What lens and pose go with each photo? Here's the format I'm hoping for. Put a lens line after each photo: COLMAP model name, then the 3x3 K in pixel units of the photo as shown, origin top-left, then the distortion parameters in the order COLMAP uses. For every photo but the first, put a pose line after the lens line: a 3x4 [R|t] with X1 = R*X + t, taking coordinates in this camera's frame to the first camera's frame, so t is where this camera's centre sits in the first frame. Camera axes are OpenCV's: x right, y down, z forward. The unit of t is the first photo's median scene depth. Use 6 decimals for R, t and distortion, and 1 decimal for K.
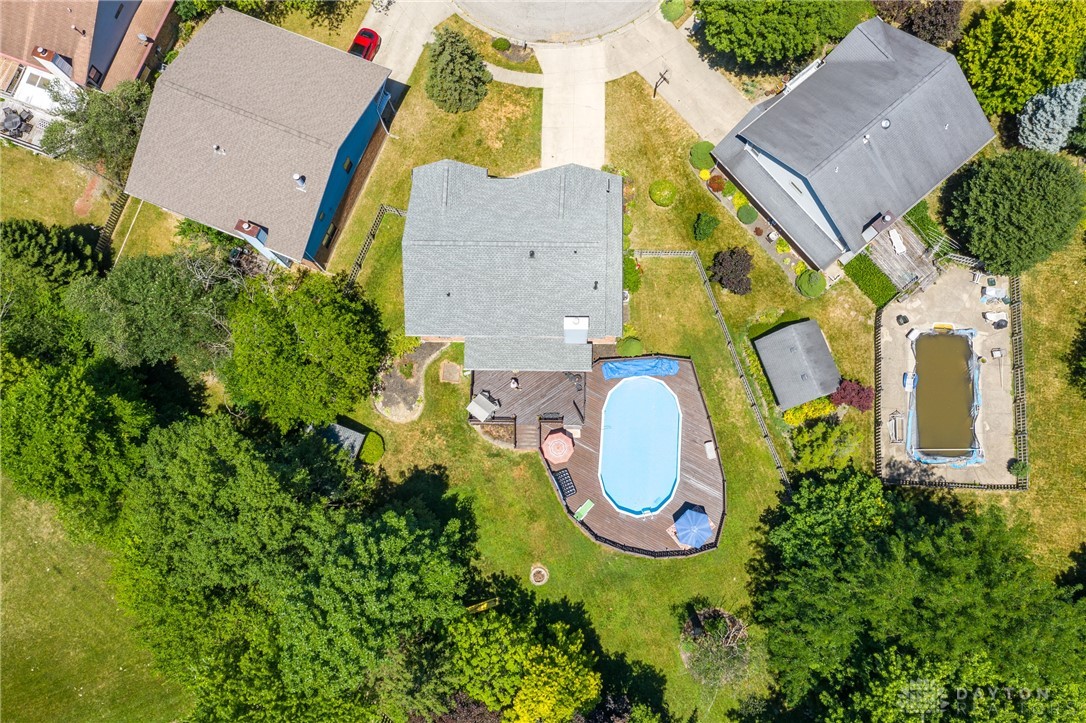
lens RADIAL K [[889.0, 0, 553.2], [0, 889.0, 353.3], [0, 0, 1]] dist [-0.005732, -0.002839]
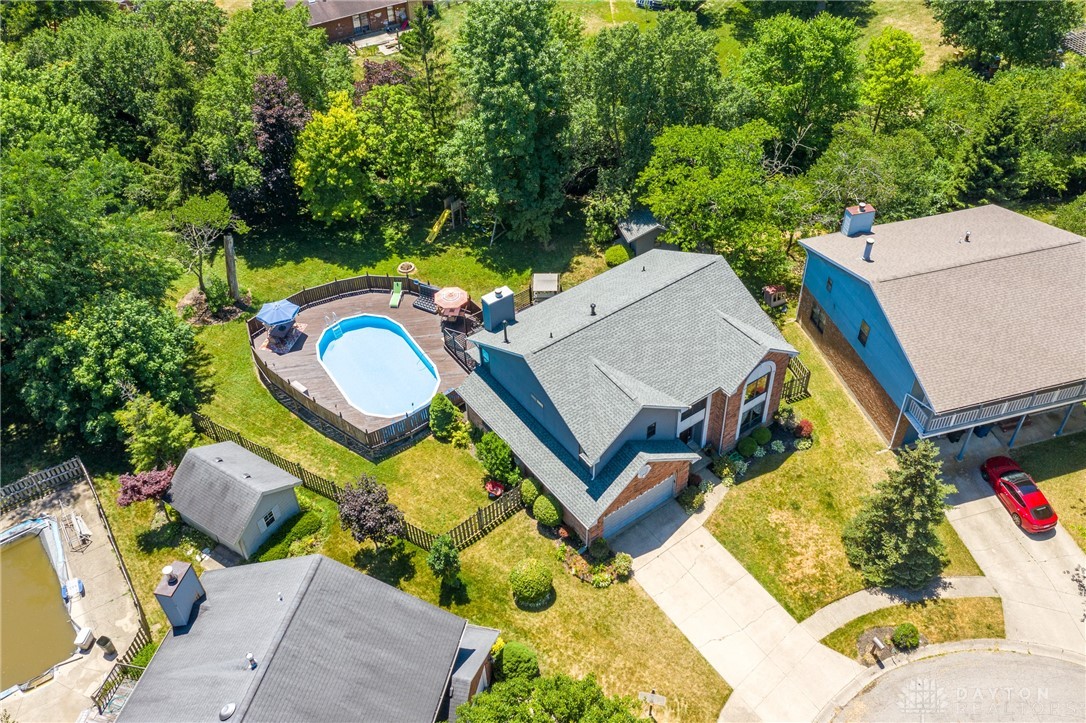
lens RADIAL K [[940.6, 0, 575.8], [0, 940.6, 345.5], [0, 0, 1]] dist [-0.007256, 0.017148]
pose [[-0.784914, 0.432089, -0.444082, 0.345755], [-0.604063, -0.374124, 0.703661, -0.650307], [0.137903, 0.820567, 0.554664, 0.512451]]
